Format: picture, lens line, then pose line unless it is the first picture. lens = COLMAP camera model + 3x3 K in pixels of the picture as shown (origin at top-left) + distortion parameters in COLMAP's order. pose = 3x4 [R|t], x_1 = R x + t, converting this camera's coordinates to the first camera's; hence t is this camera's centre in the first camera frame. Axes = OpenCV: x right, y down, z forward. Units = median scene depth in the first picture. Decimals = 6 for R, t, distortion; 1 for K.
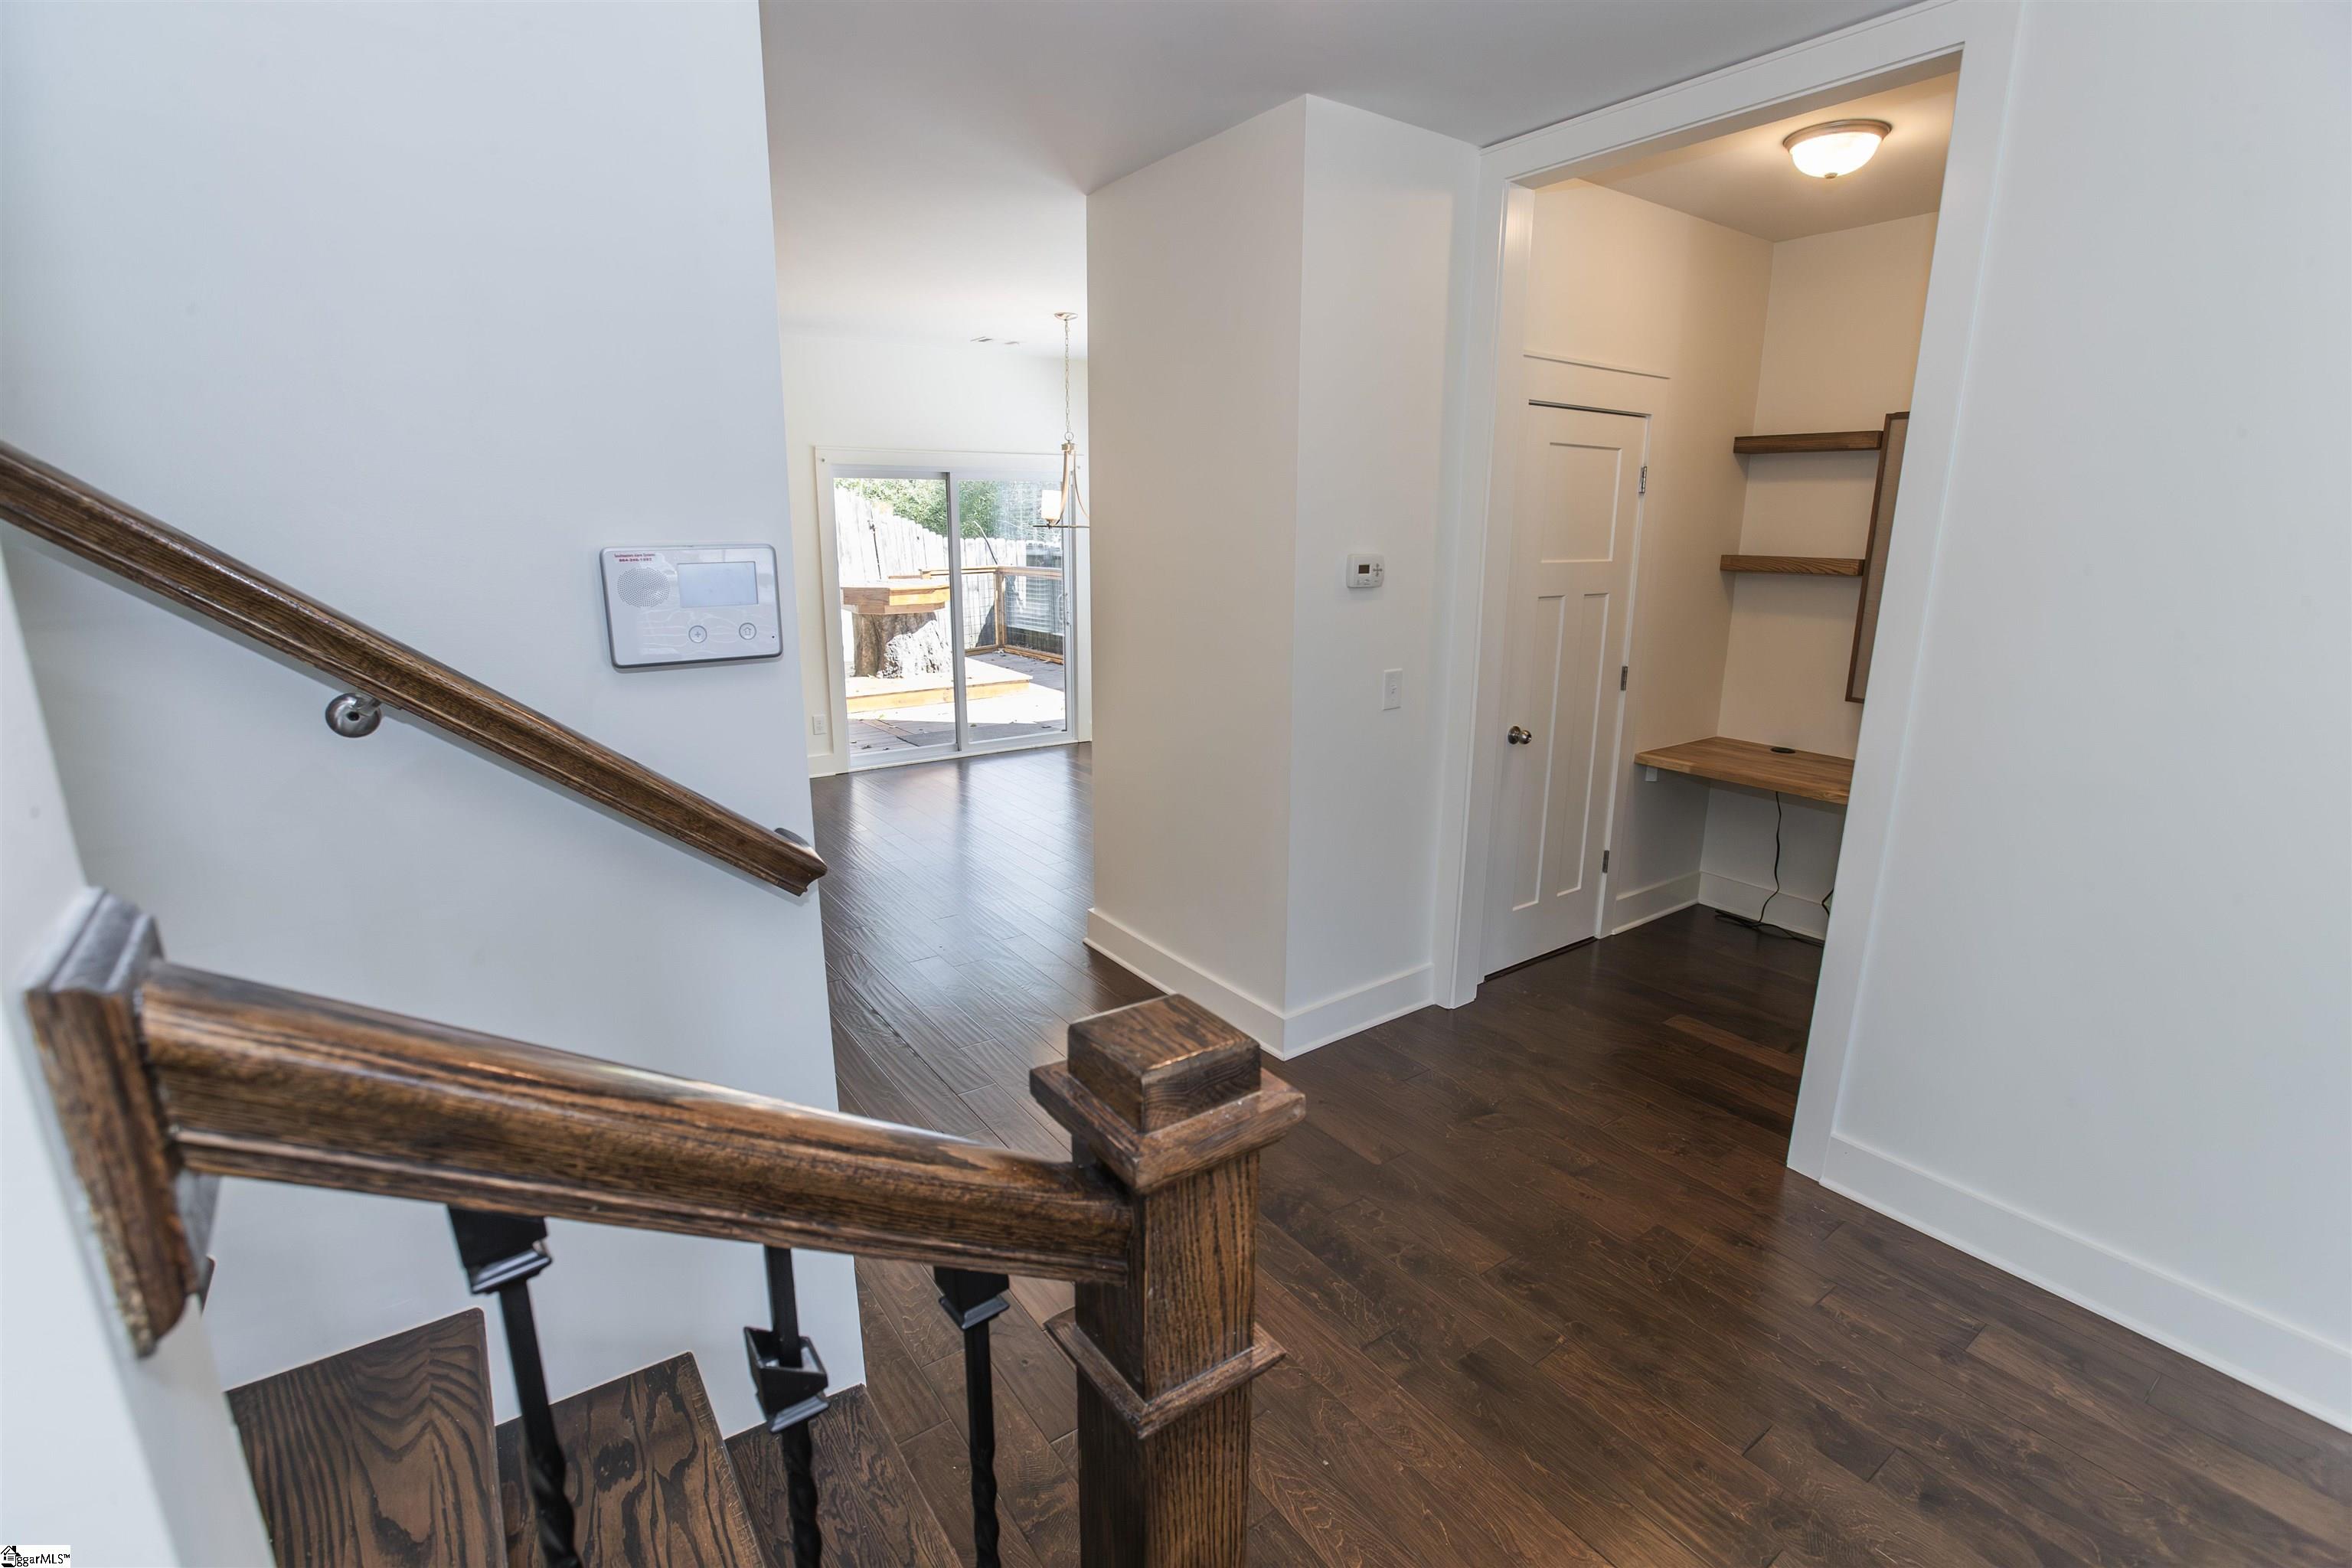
lens RADIAL K [[1067.7, 0, 1172.8], [0, 1067.7, 780.0], [0, 0, 1]] dist [-0.037727, 0.003781]
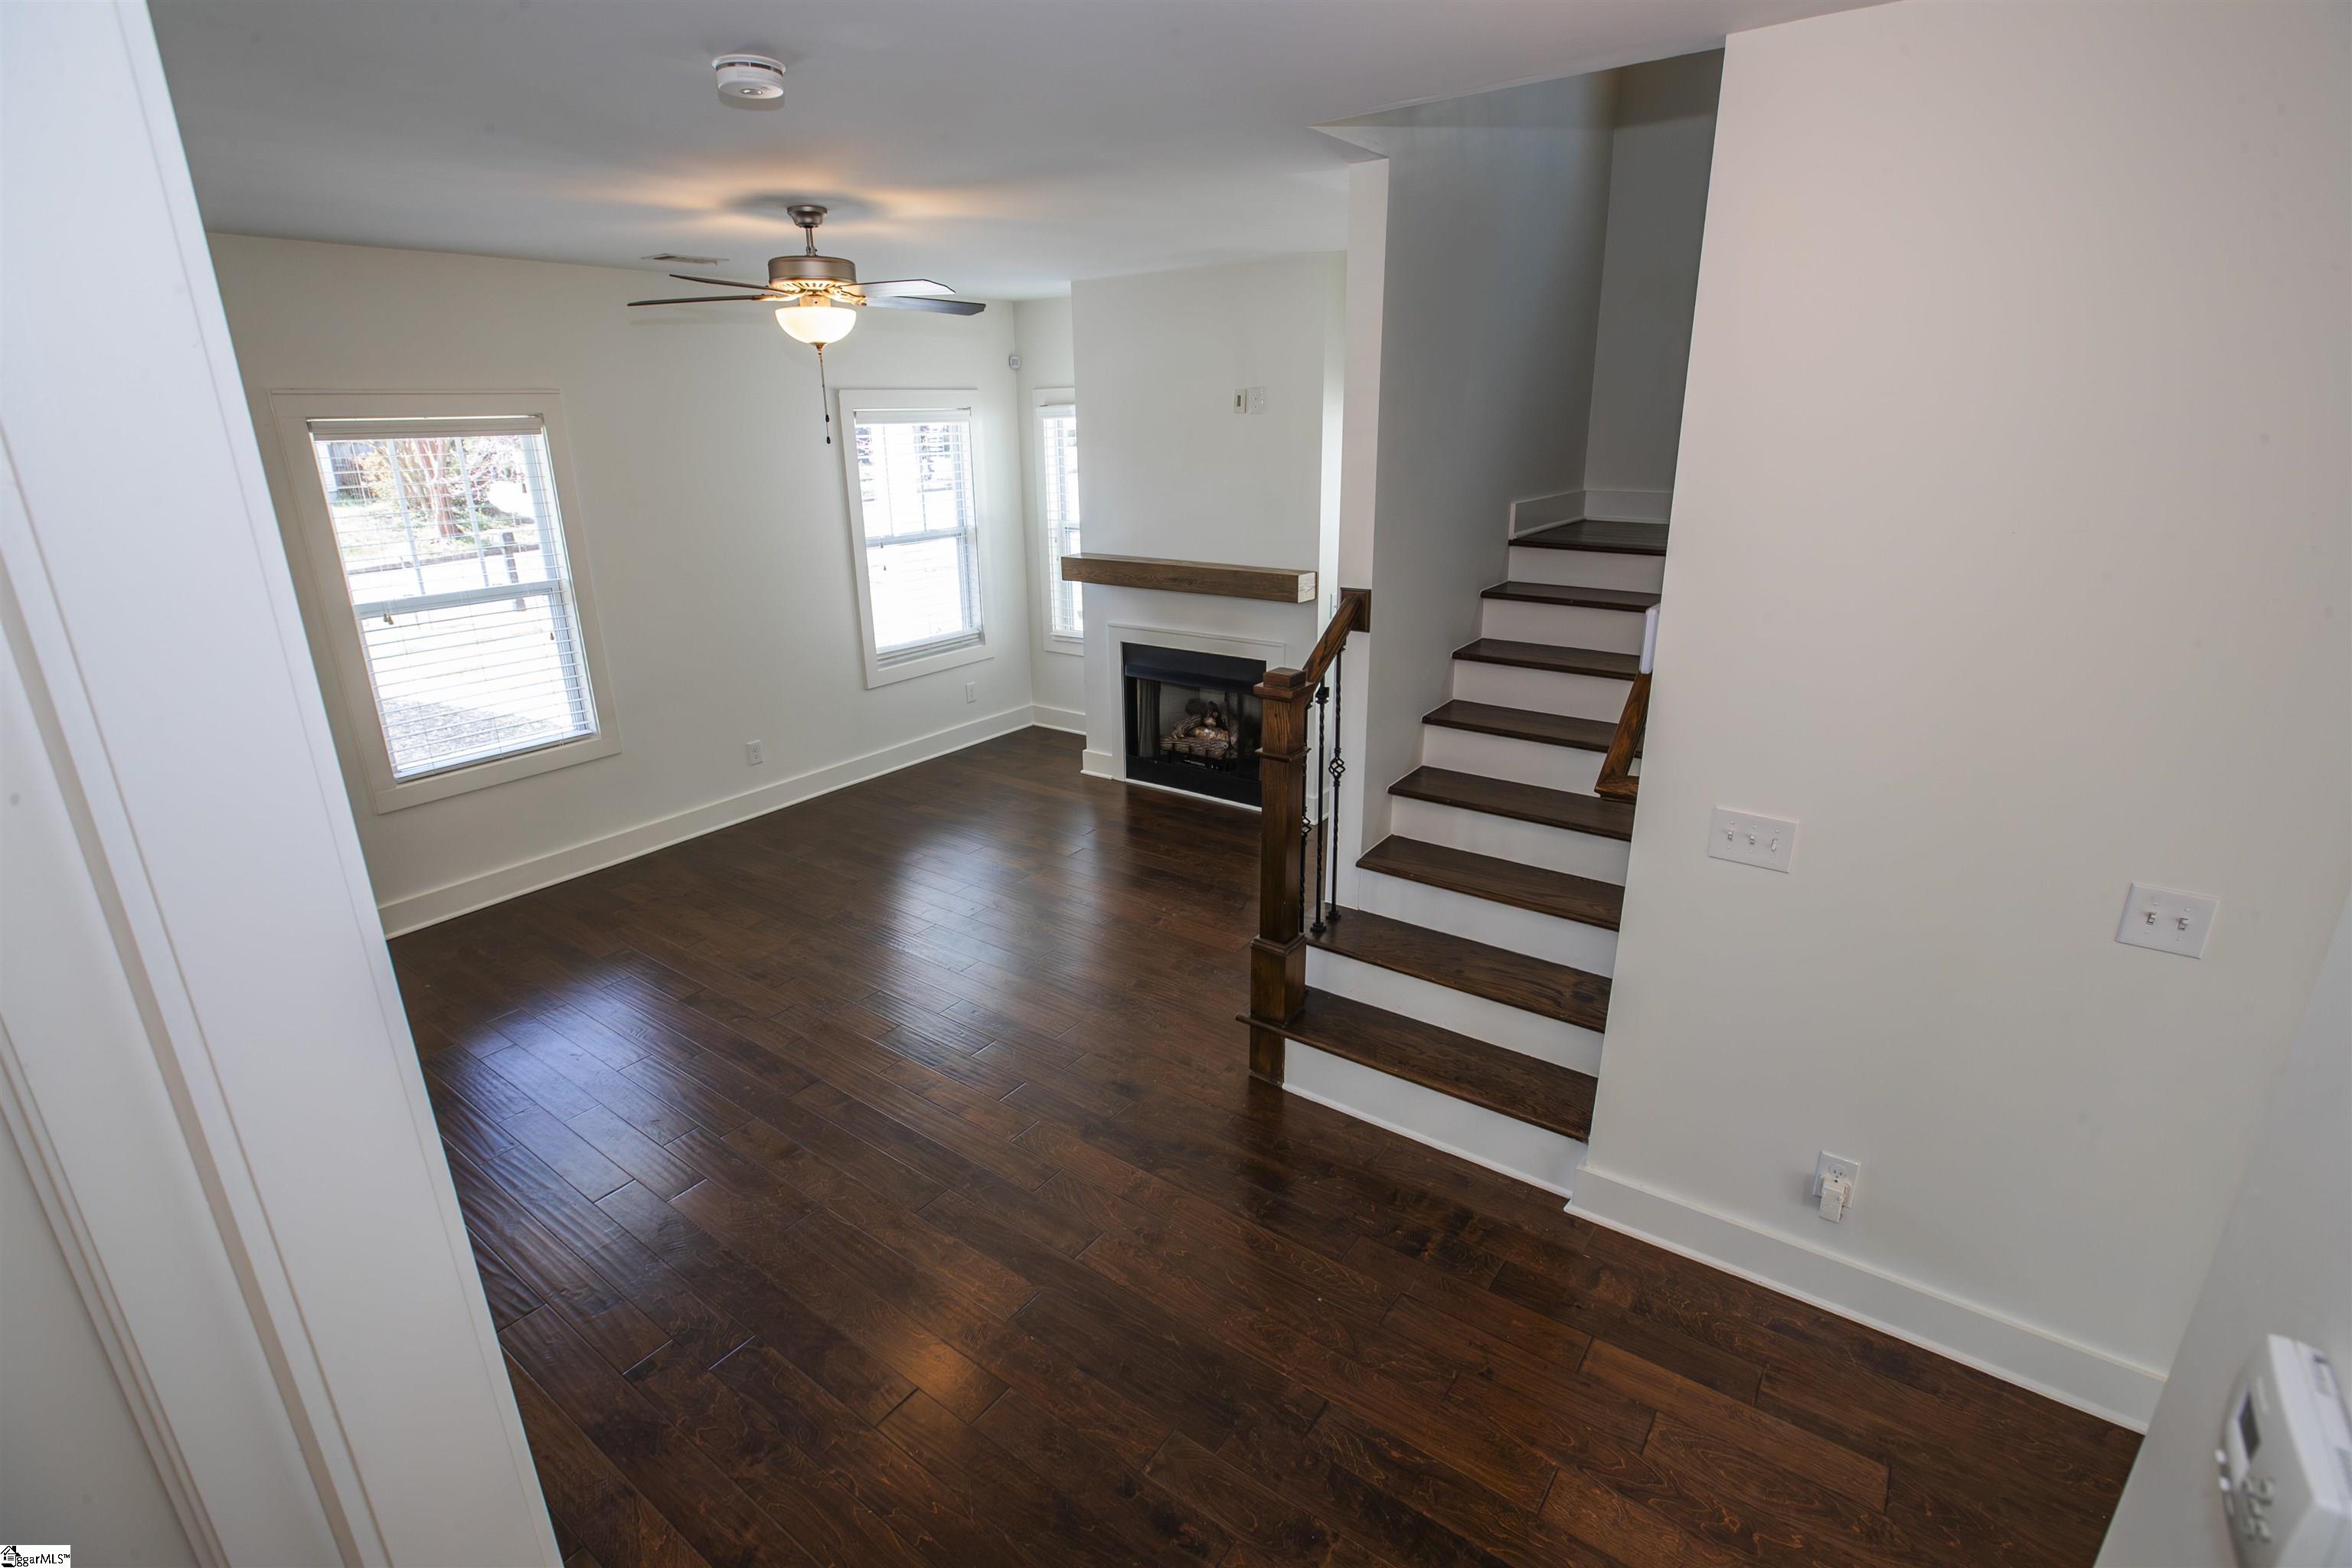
lens RADIAL K [[1076.9, 0, 1175.9], [0, 1076.9, 785.8], [0, 0, 1]] dist [-0.055138, 0.016063]
pose [[-0.948922, 0.110223, -0.295632, 0.322534], [-0.064998, 0.848602, 0.525024, -0.305085], [0.308743, 0.517422, -0.798092, 0.835546]]
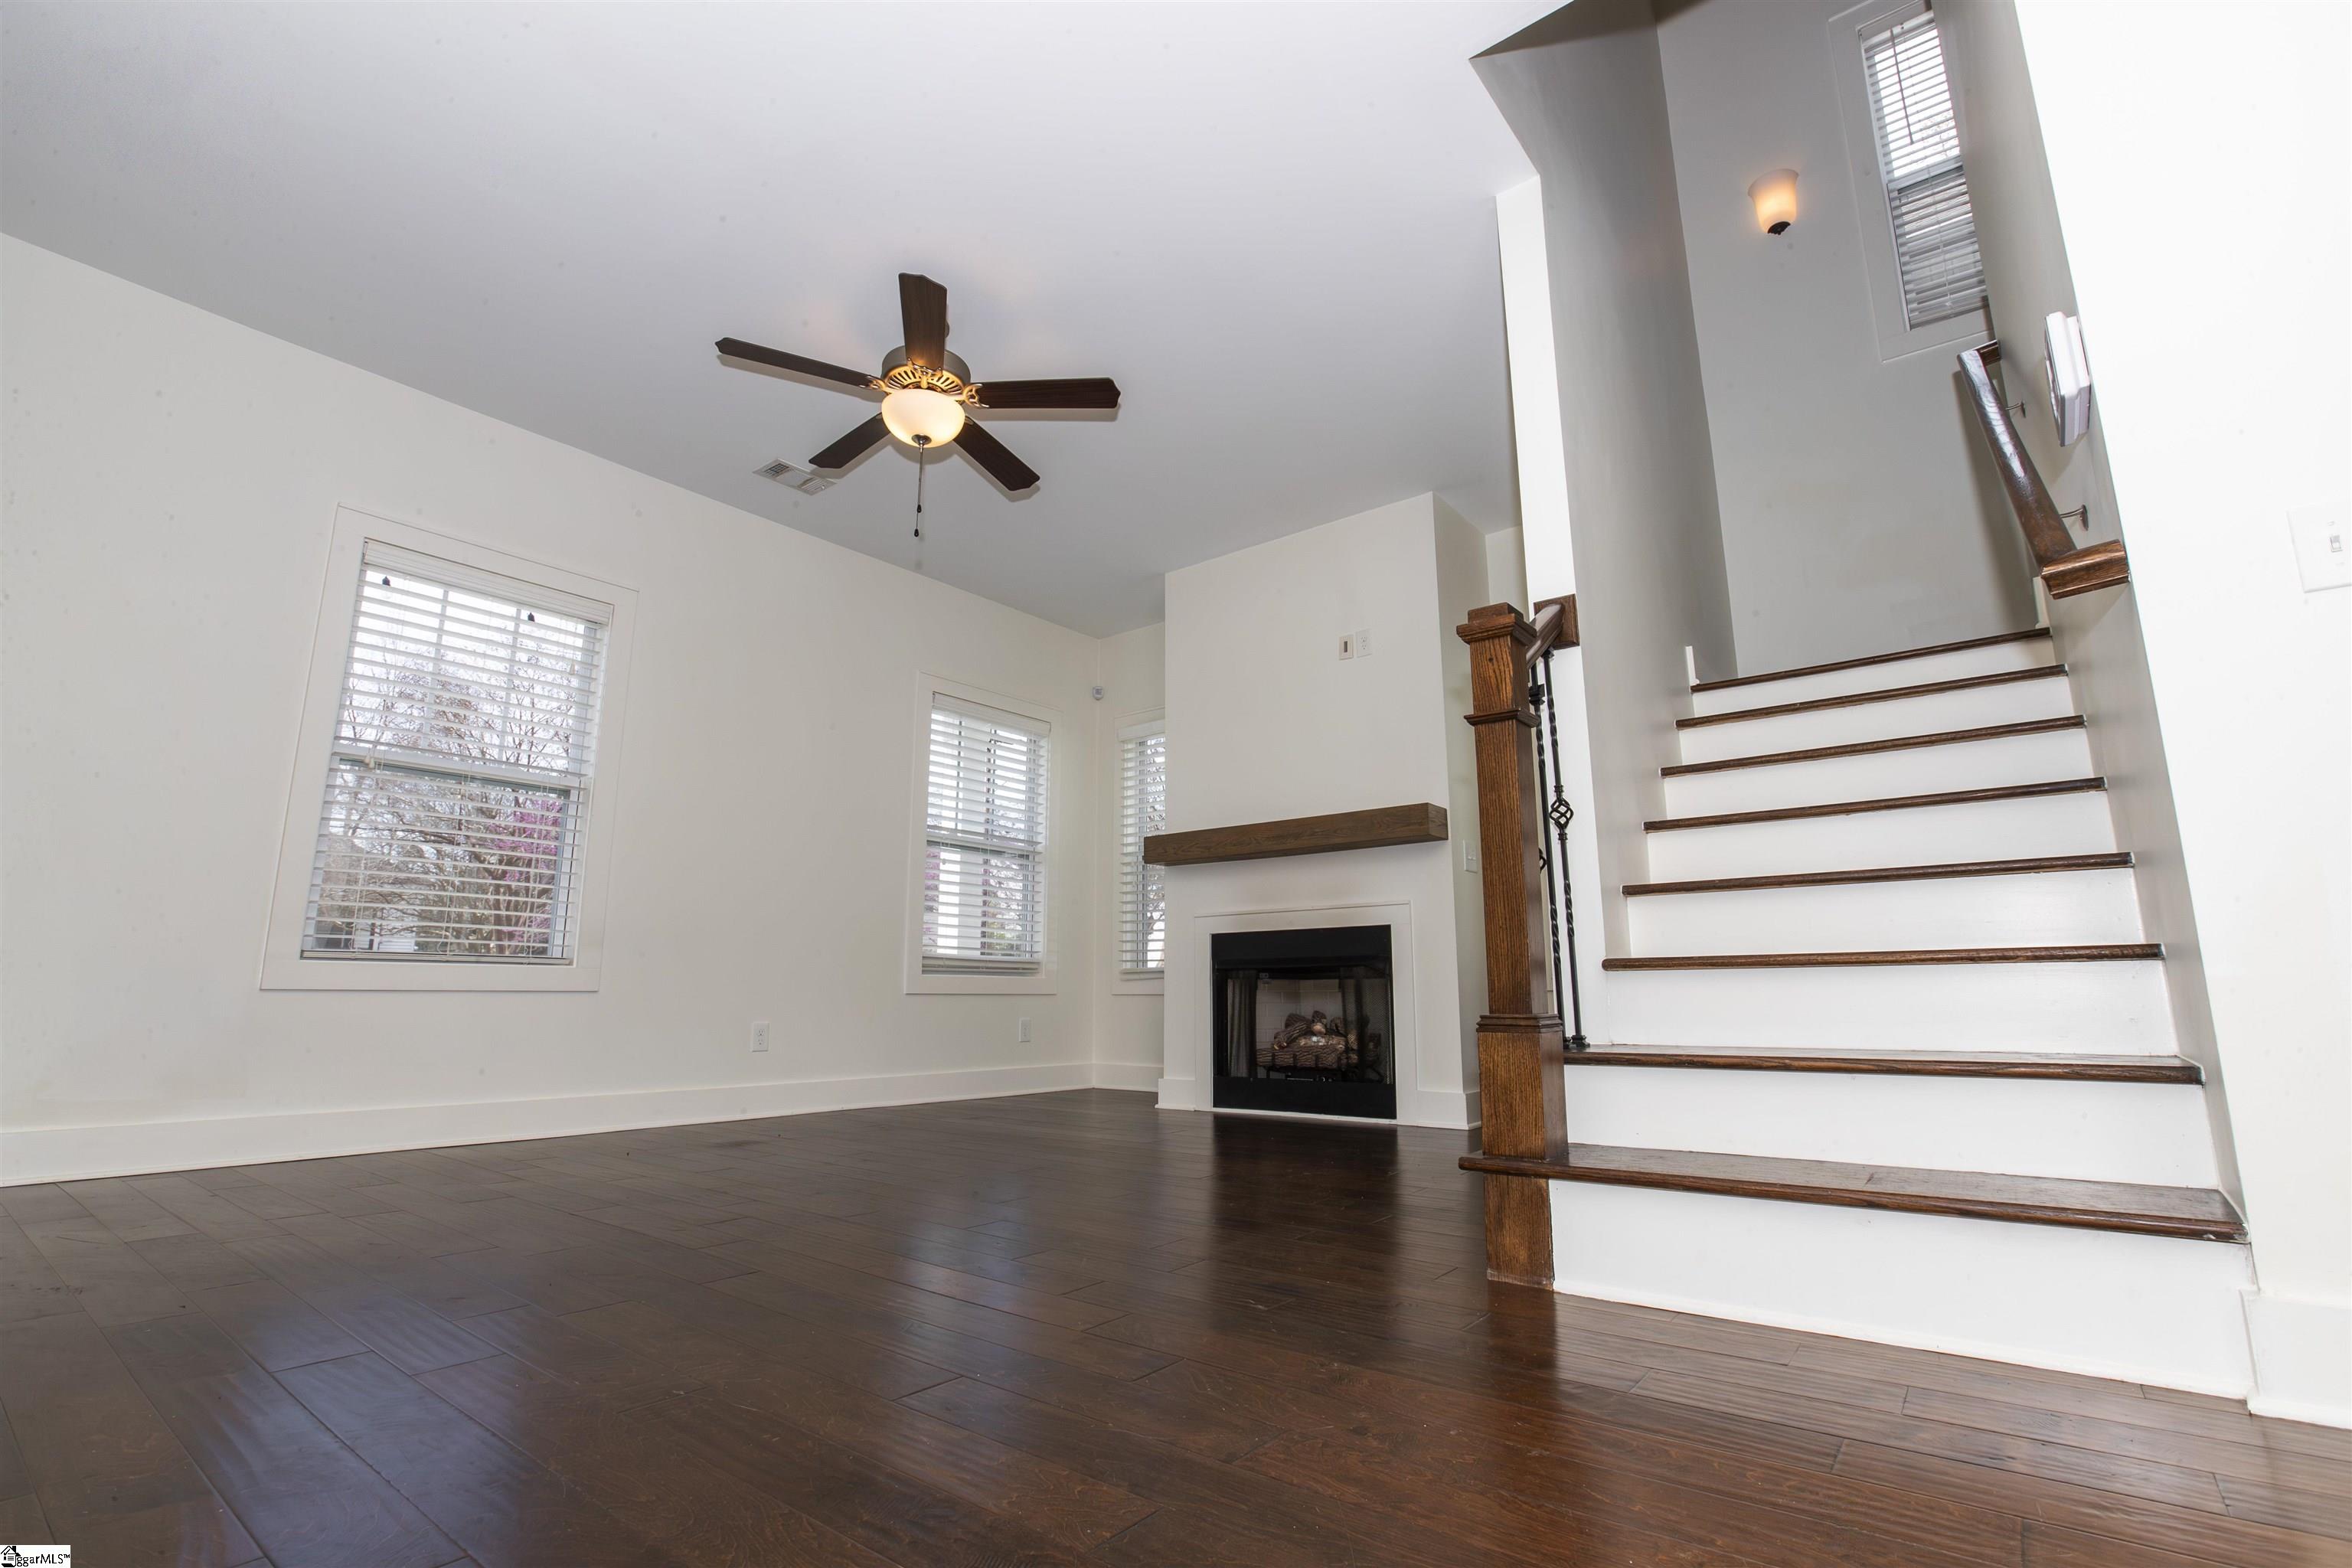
lens RADIAL K [[1076.9, 0, 1179.8], [0, 1076.9, 784.1], [0, 0, 1]] dist [-0.055138, 0.016063]
pose [[-0.958791, -0.051637, -0.279379, 0.328687], [-0.064430, 0.997244, 0.036796, 0.123327], [0.276709, 0.053280, -0.959476, 0.704699]]
